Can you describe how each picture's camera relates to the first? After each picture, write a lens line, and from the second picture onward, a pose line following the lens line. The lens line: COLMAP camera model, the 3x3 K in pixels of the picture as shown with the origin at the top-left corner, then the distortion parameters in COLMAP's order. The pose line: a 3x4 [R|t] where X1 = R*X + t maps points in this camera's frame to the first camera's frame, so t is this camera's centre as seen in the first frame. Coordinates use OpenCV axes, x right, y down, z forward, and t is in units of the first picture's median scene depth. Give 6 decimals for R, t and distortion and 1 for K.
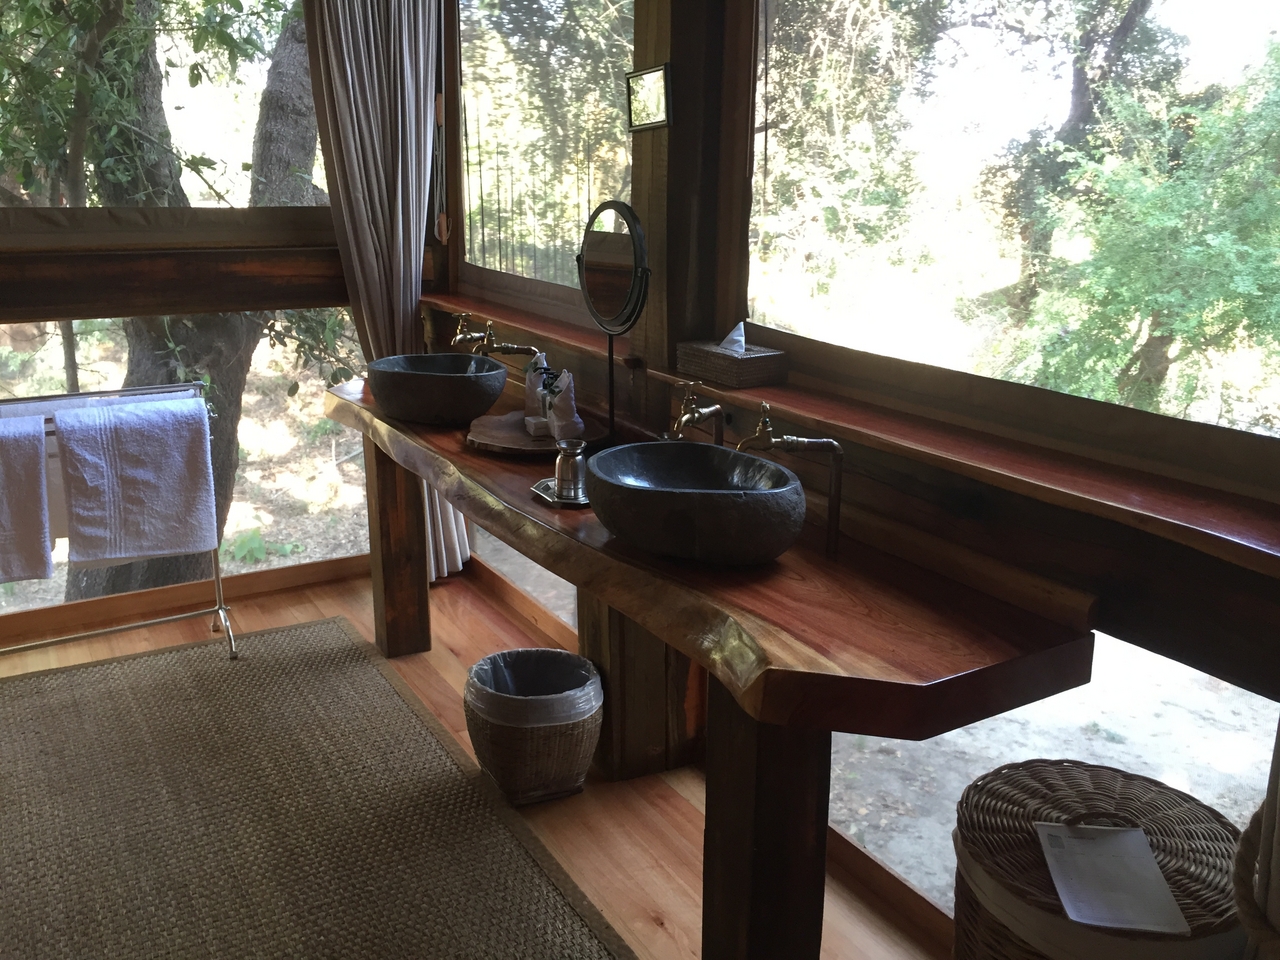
lens RADIAL K [[1093.3, 0, 635.0], [0, 1093.3, 478.3], [0, 0, 1]] dist [0.018157, -0.013262]
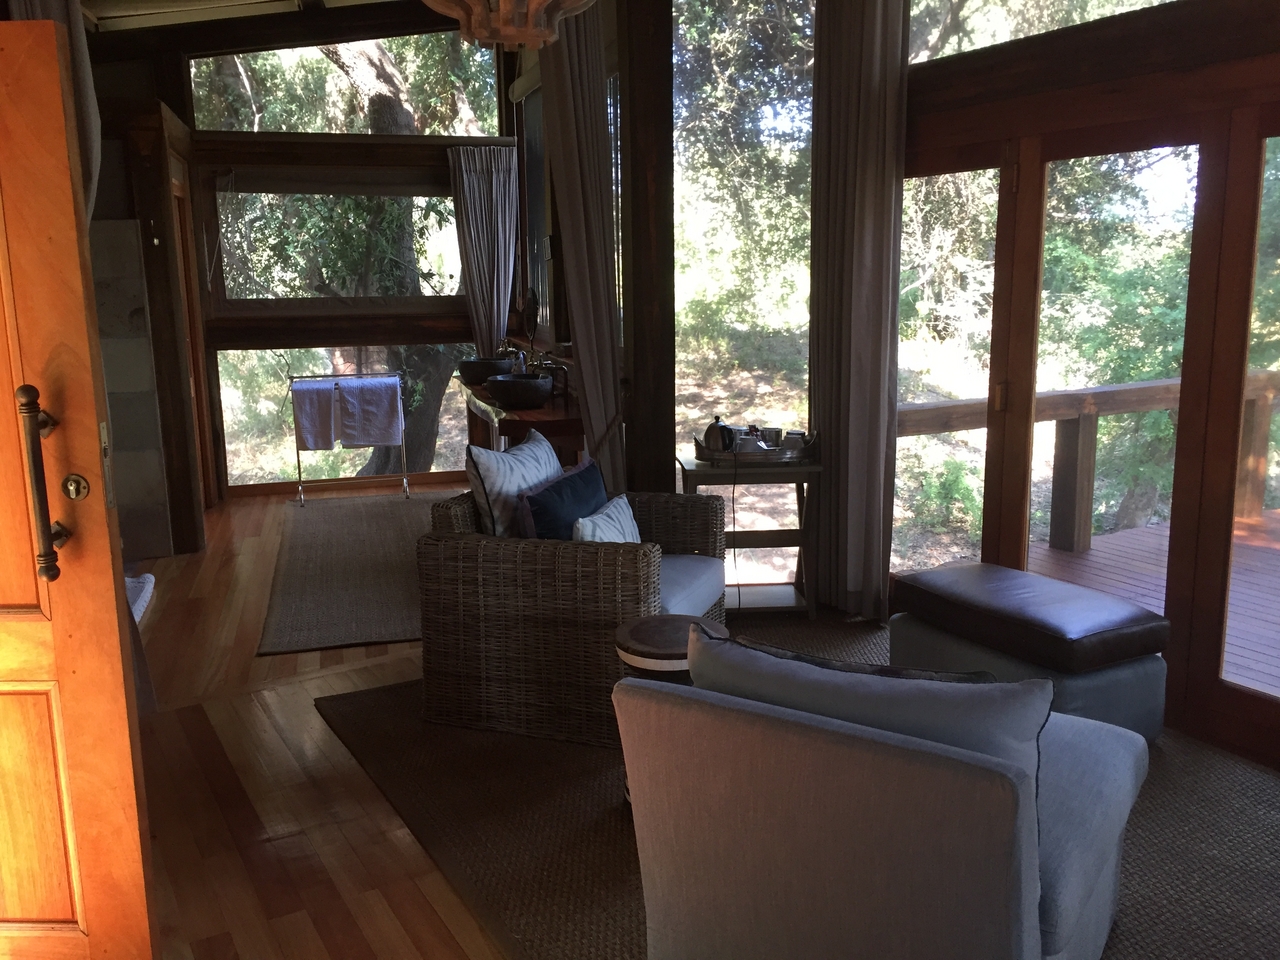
lens RADIAL K [[1093.3, 0, 641.5], [0, 1093.3, 476.7], [0, 0, 1]] dist [0.018157, -0.013262]
pose [[0.965710, 0.022283, -0.258664, 0.671324], [-0.044394, 0.995809, -0.079960, 0.284780], [0.255799, 0.088701, 0.962652, -1.019423]]
